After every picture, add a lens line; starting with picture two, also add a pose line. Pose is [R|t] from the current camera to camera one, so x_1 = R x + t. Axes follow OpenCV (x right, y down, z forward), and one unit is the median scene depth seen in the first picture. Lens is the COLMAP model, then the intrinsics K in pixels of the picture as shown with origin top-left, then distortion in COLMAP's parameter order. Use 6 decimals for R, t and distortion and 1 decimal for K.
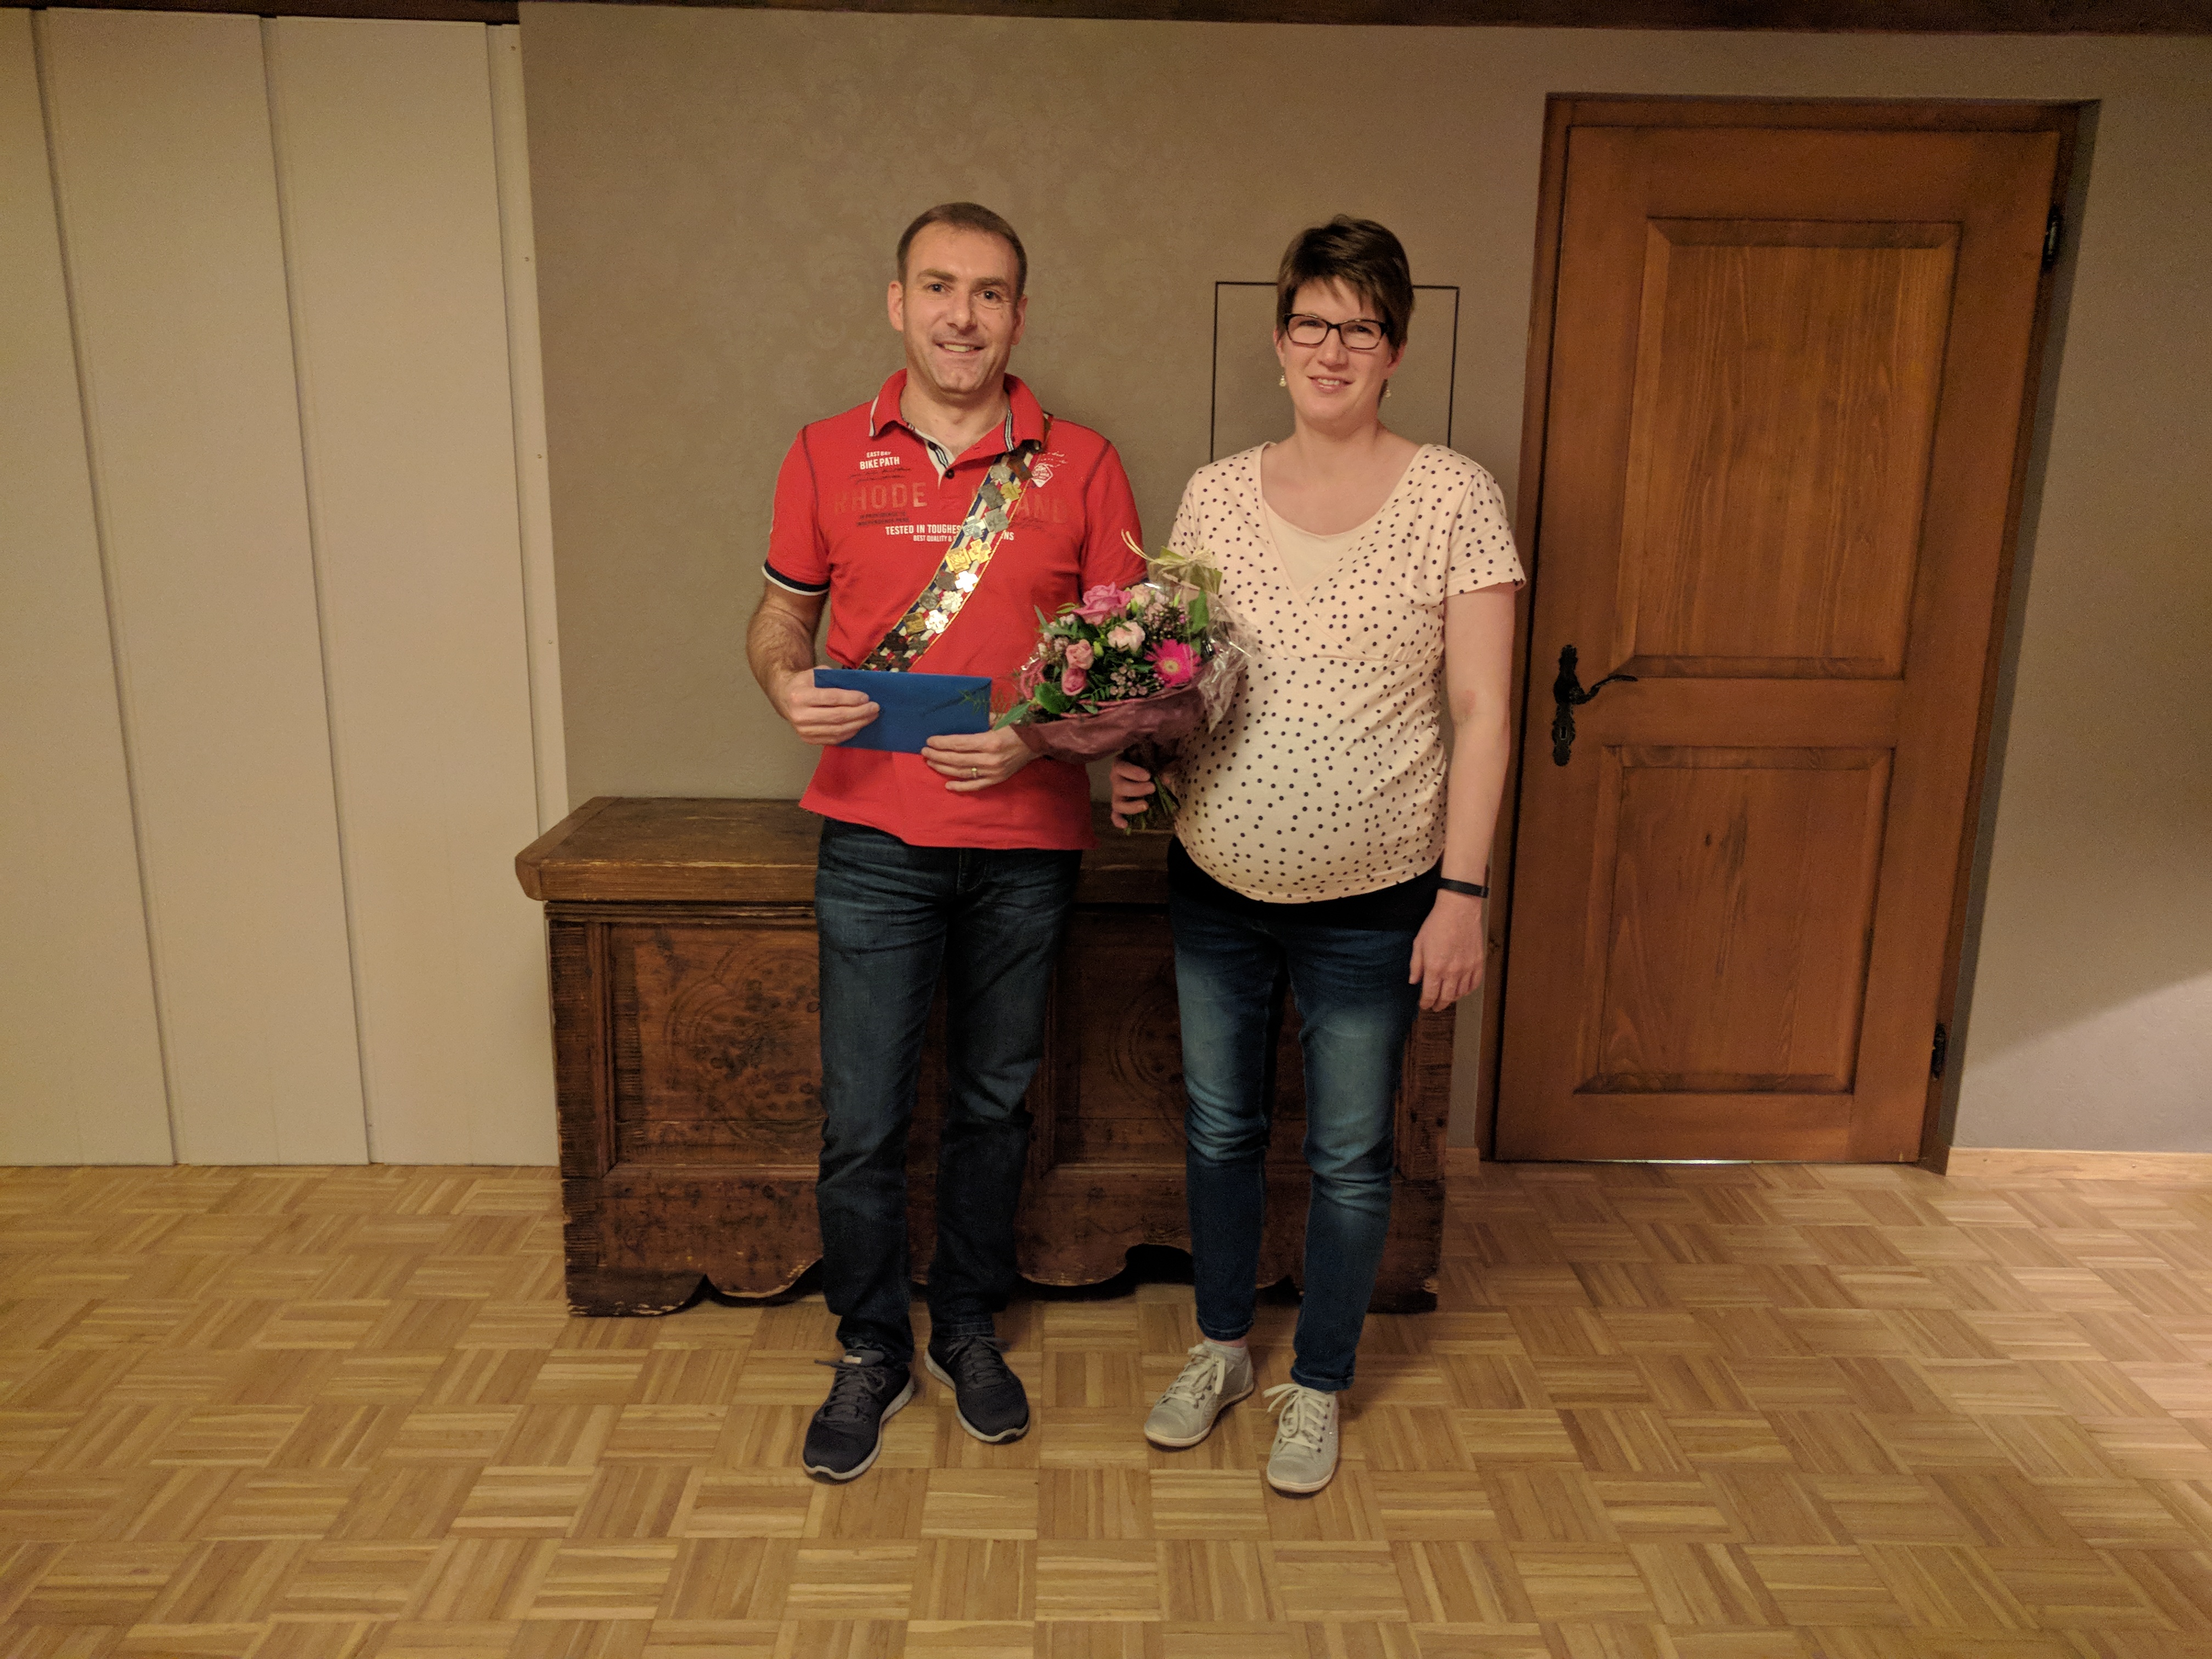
lens RADIAL K [[1672.0, 0, 1112.1], [0, 1672.0, 840.0], [0, 0, 1]] dist [0.003693, 0.012993]
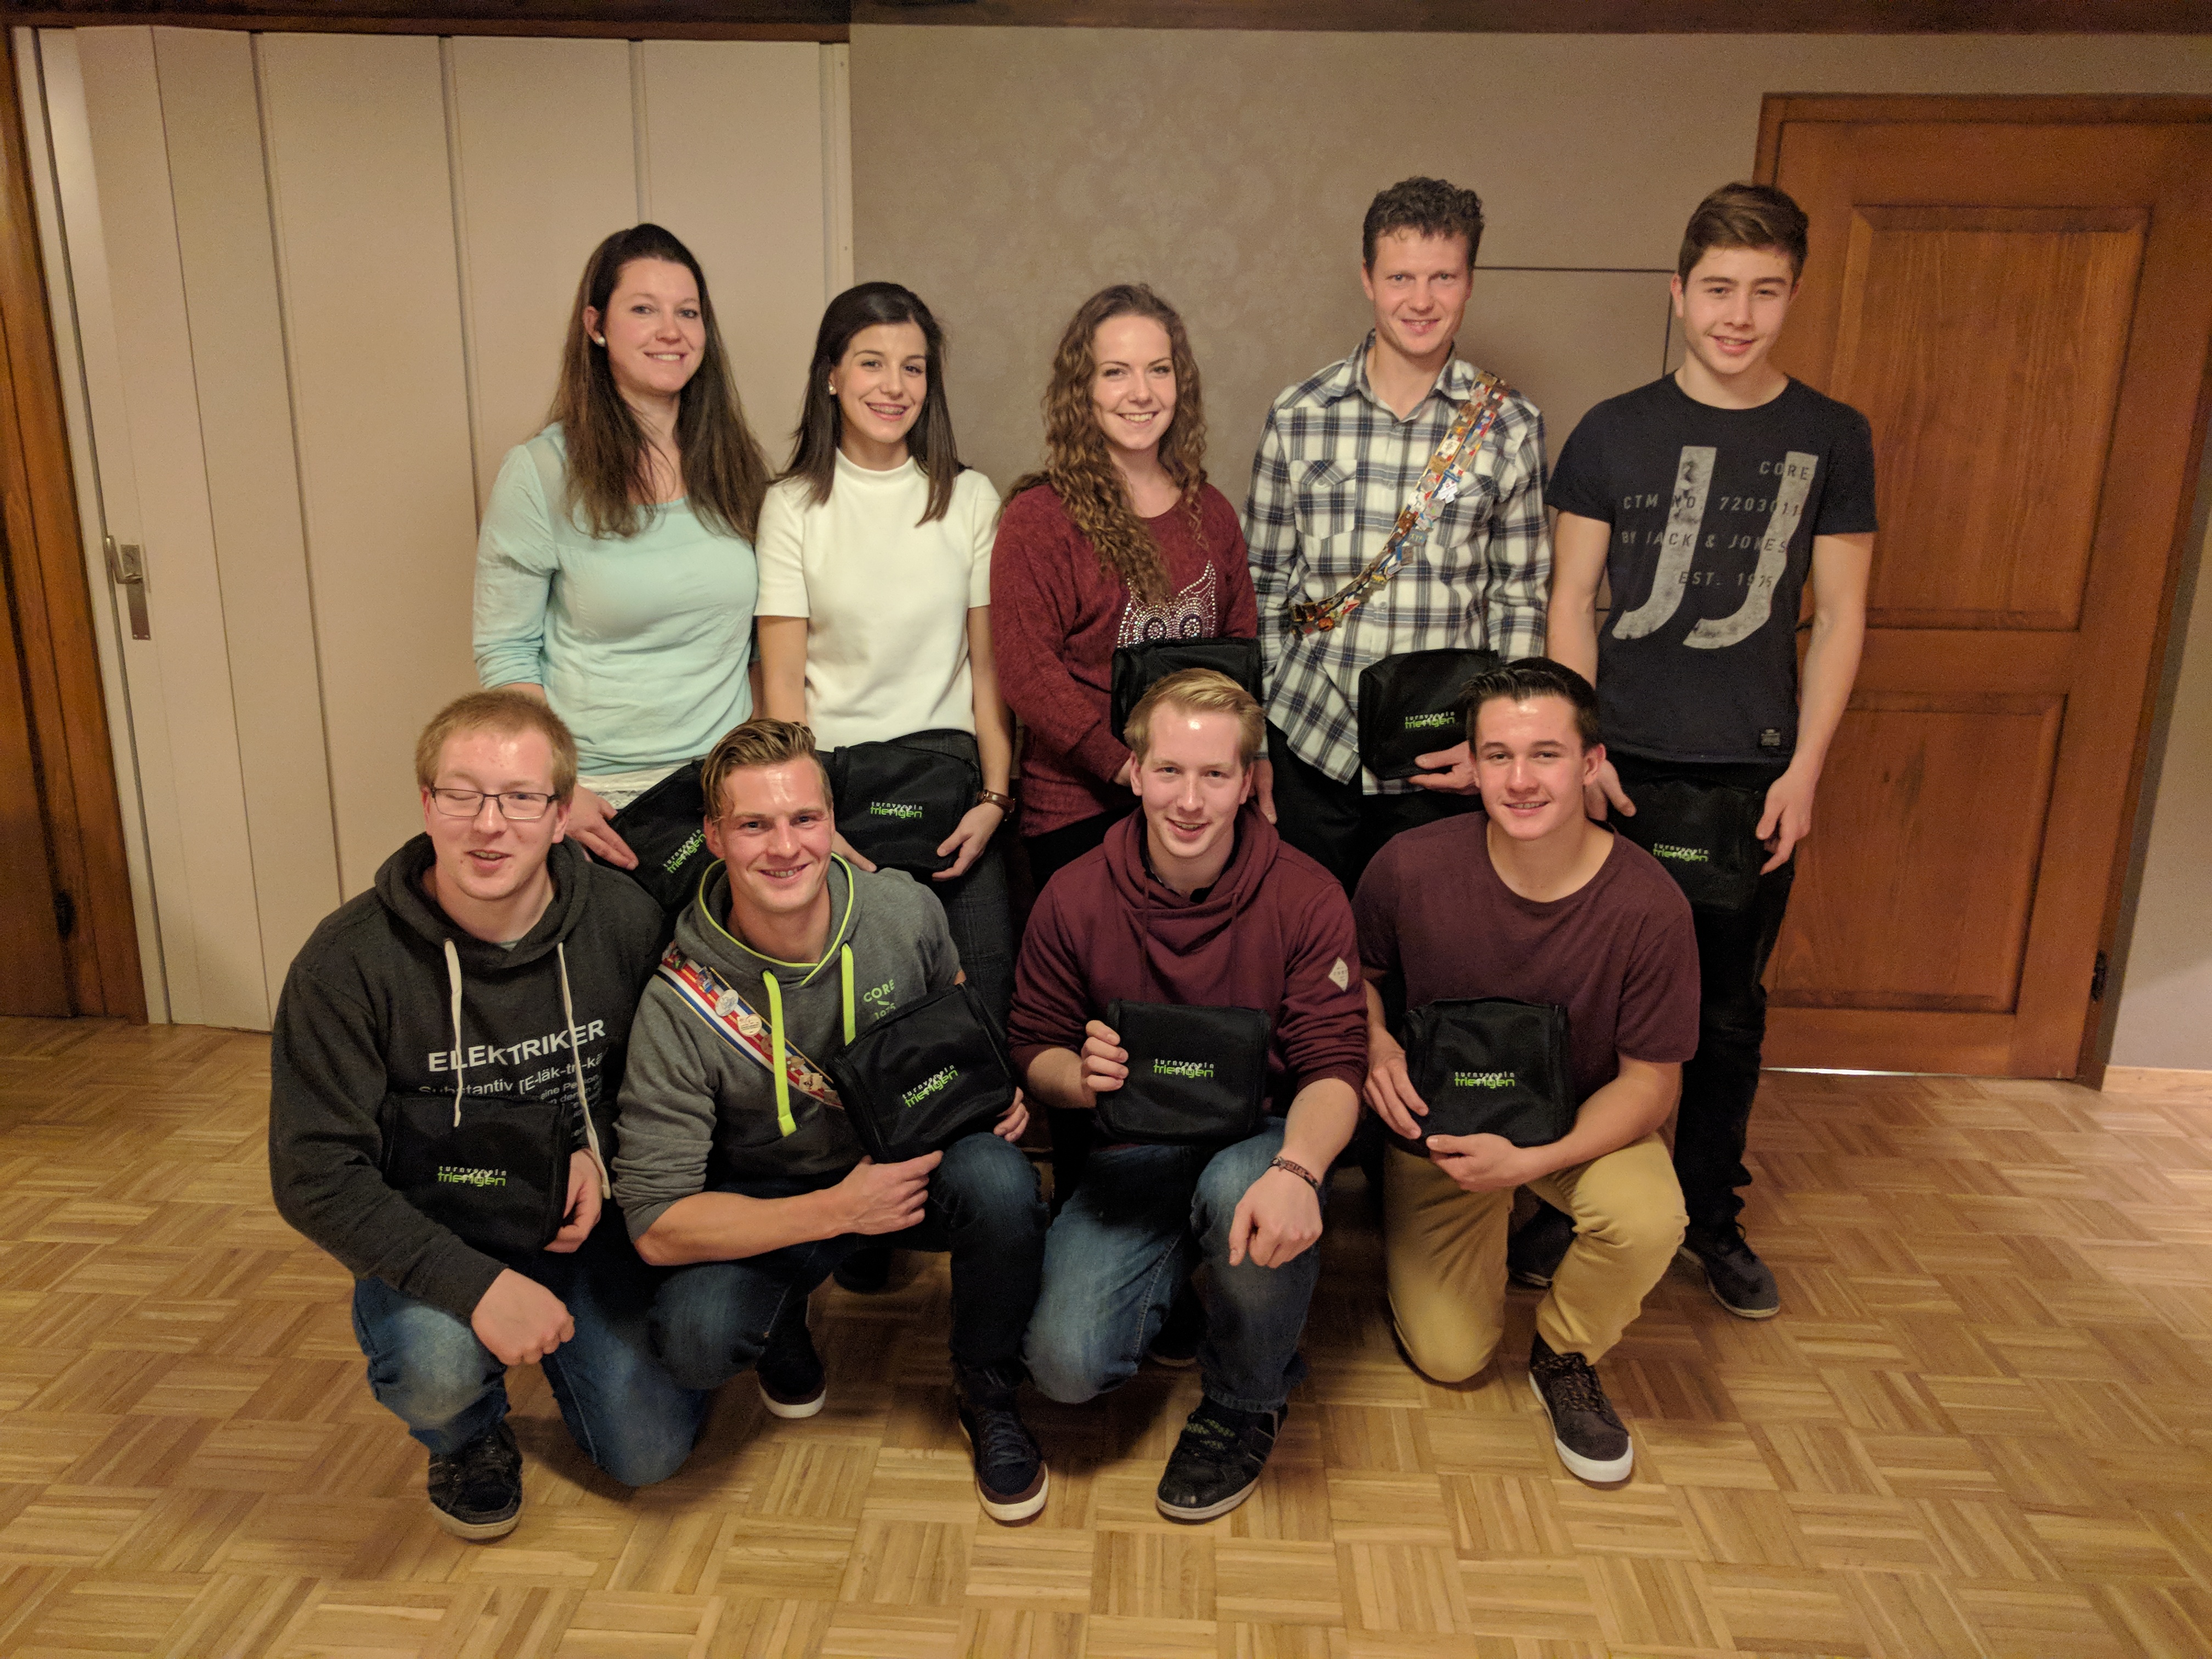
lens RADIAL K [[1672.0, 0, 1111.2], [0, 1672.0, 846.8], [0, 0, 1]] dist [0.003693, 0.012993]
pose [[0.997726, 0.019112, -0.064632, -0.089590], [-0.017275, 0.999434, 0.028856, 0.025712], [0.065147, -0.027674, 0.997492, -0.144527]]
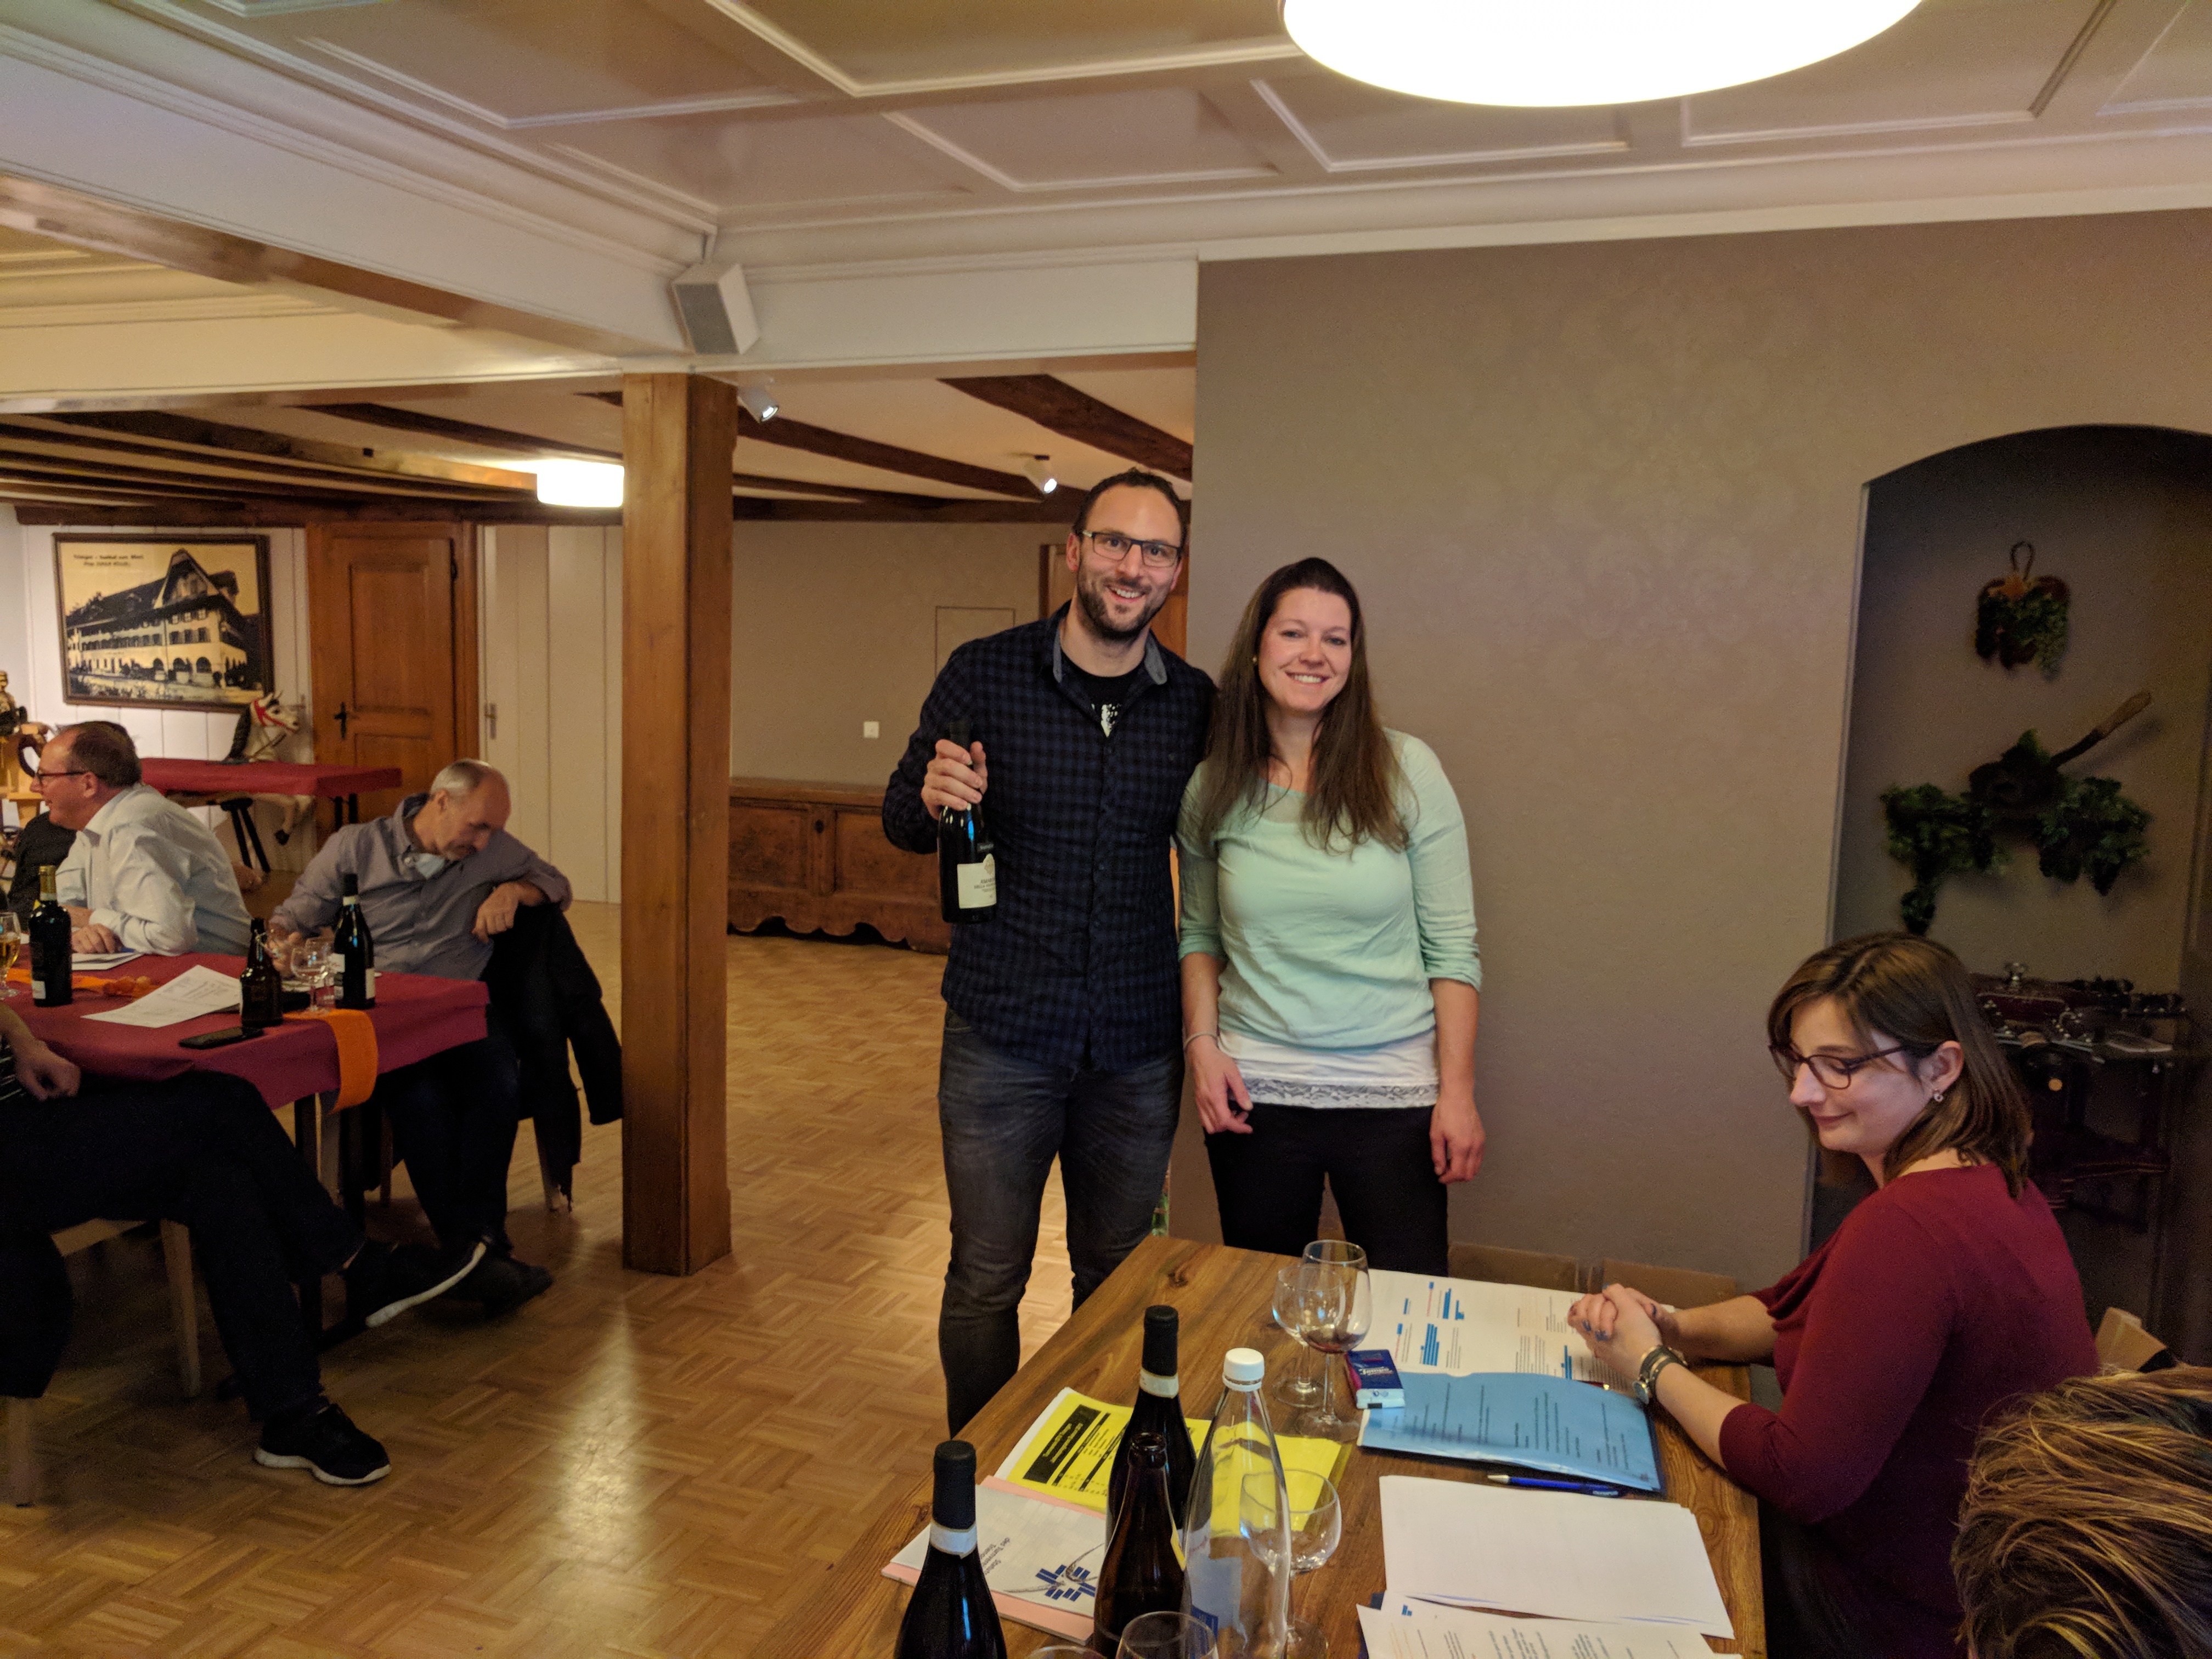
lens RADIAL K [[1672.0, 0, 1106.5], [0, 1672.0, 827.6], [0, 0, 1]] dist [0.003693, 0.012993]
pose [[0.936526, 0.048629, -0.347209, 1.358043], [-0.087060, 0.991571, -0.095951, 0.308441], [0.339616, 0.120089, 0.932866, -1.503112]]
